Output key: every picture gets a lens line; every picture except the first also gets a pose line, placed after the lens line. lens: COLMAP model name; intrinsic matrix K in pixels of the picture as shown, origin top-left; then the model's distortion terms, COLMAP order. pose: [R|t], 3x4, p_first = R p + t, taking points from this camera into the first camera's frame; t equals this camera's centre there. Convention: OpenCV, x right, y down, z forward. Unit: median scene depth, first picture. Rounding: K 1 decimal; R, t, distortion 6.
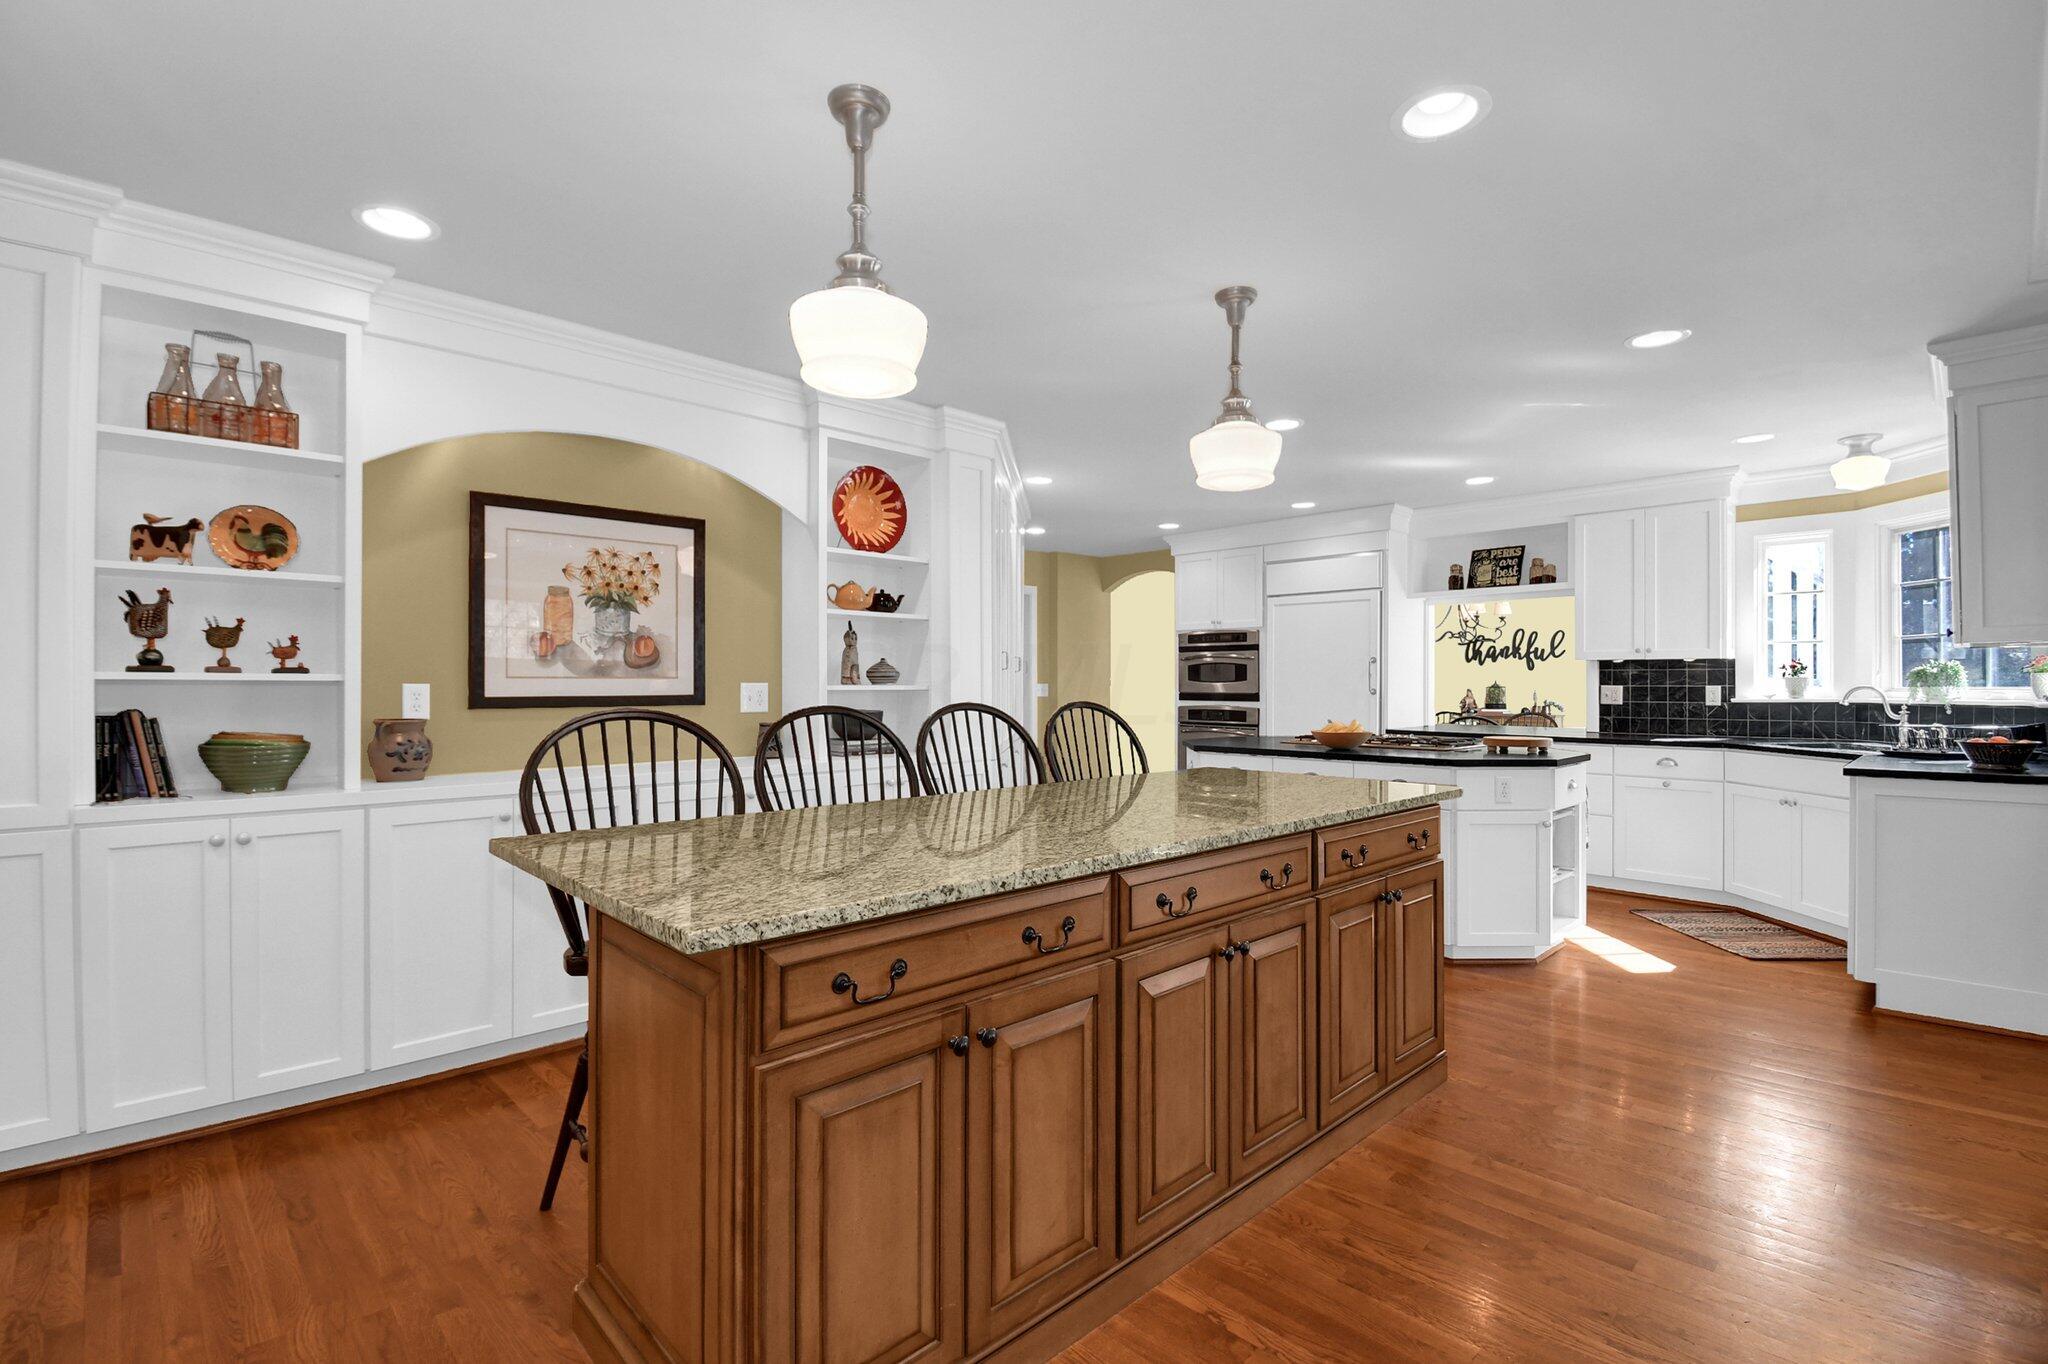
lens RADIAL K [[923.5, 0, 1034.5], [0, 923.5, 672.9], [0, 0, 1]] dist [-0.001695, -0.001116]
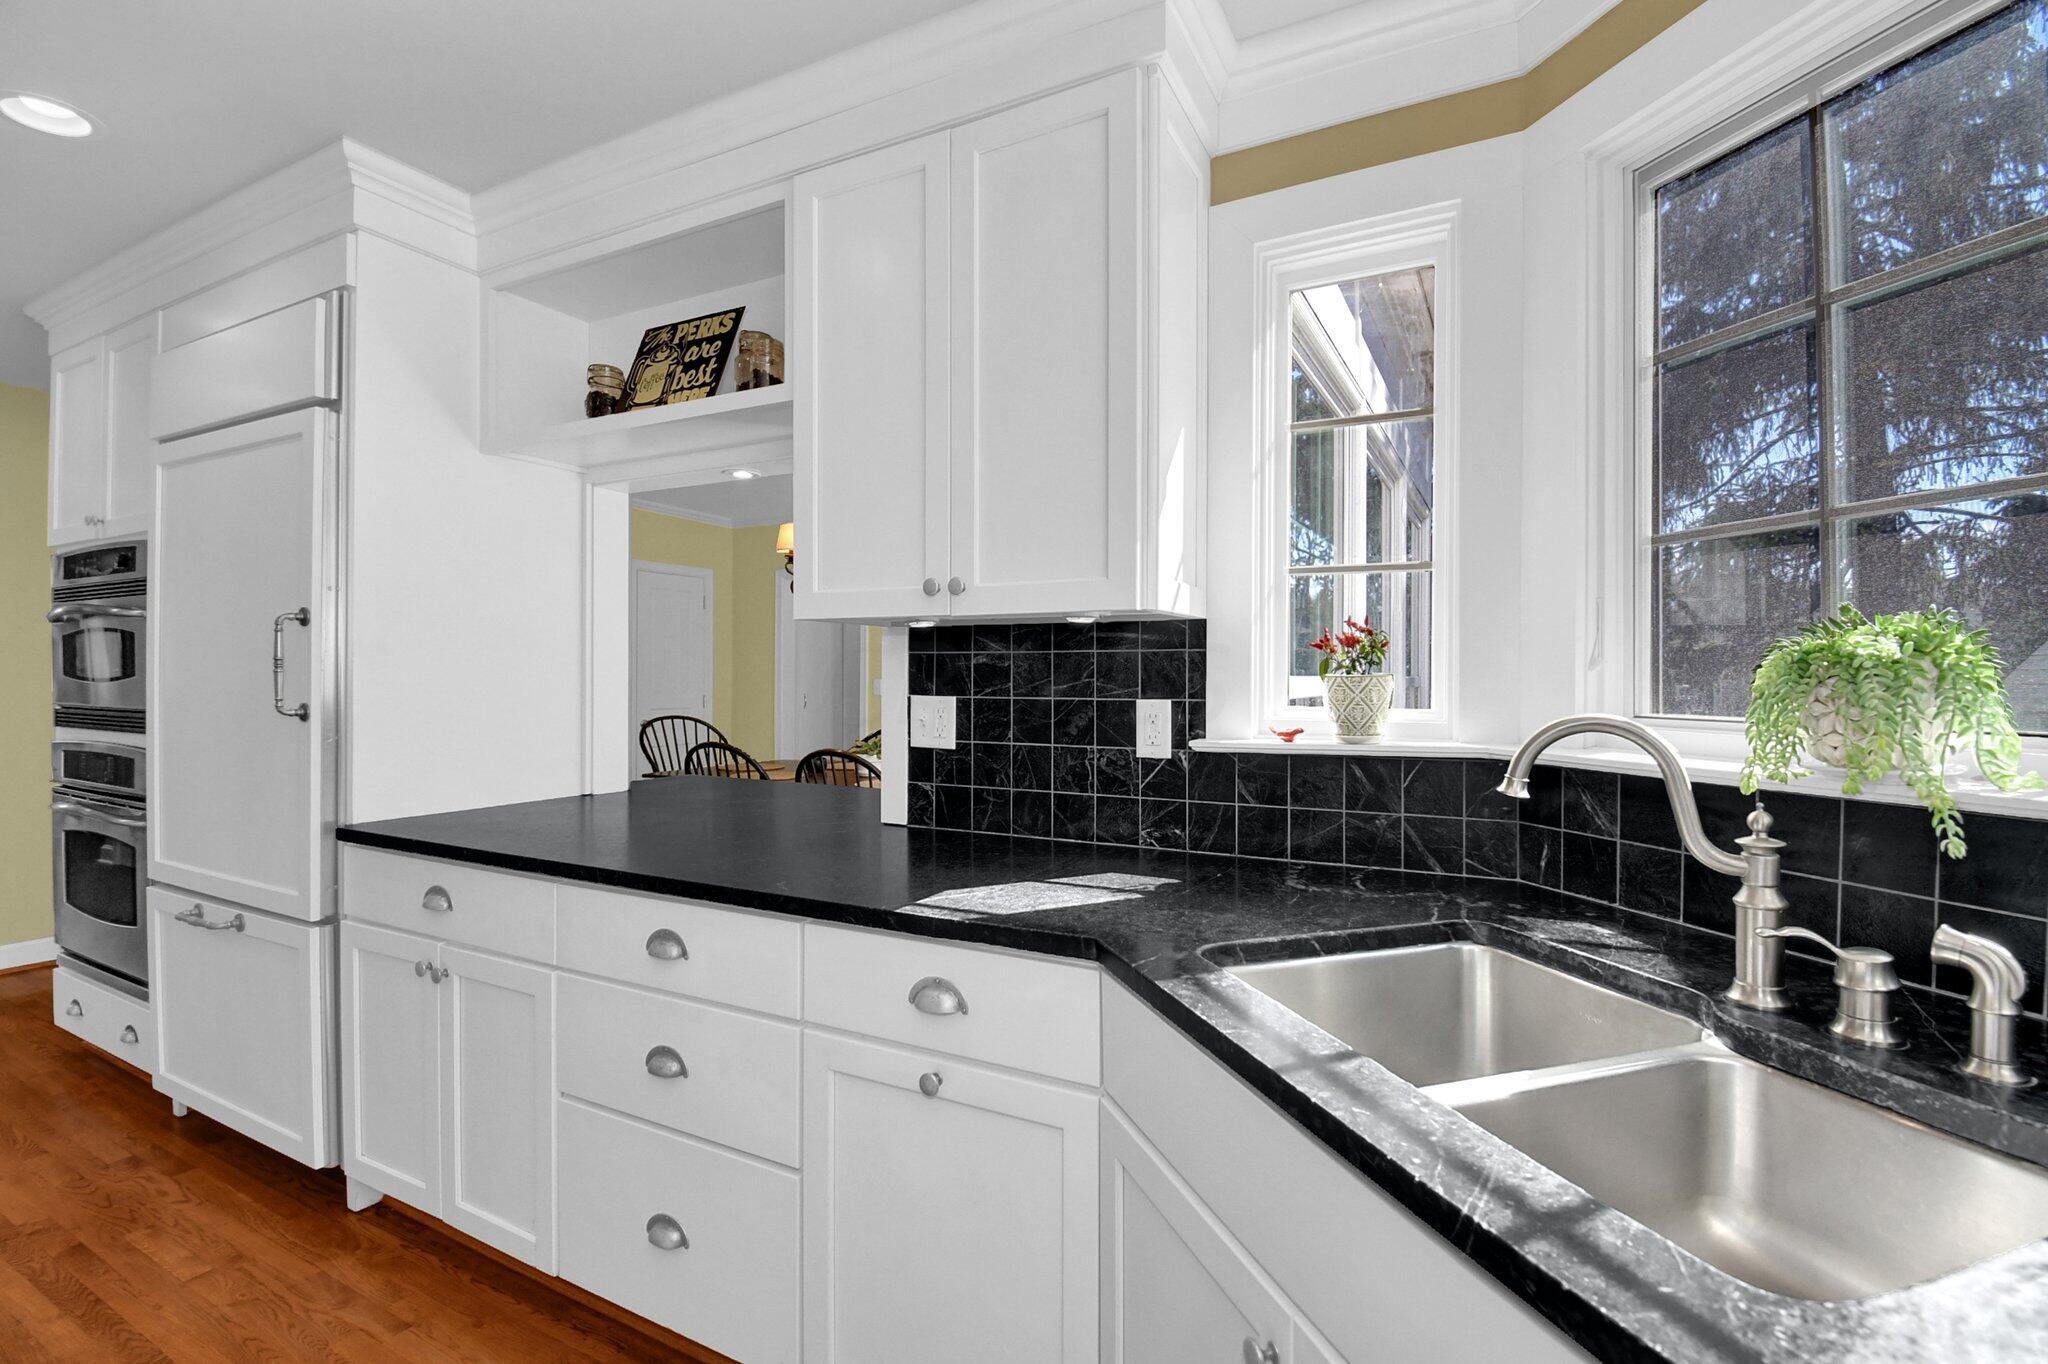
lens RADIAL K [[923.5, 0, 1018.7], [0, 923.5, 682.2], [0, 0, 1]] dist [-0.001695, -0.001116]
pose [[0.950780, 0.003845, 0.309844, 0.590412], [-0.008233, 0.999883, 0.012855, 0.003822], [-0.309758, -0.014773, 0.950700, 0.702848]]
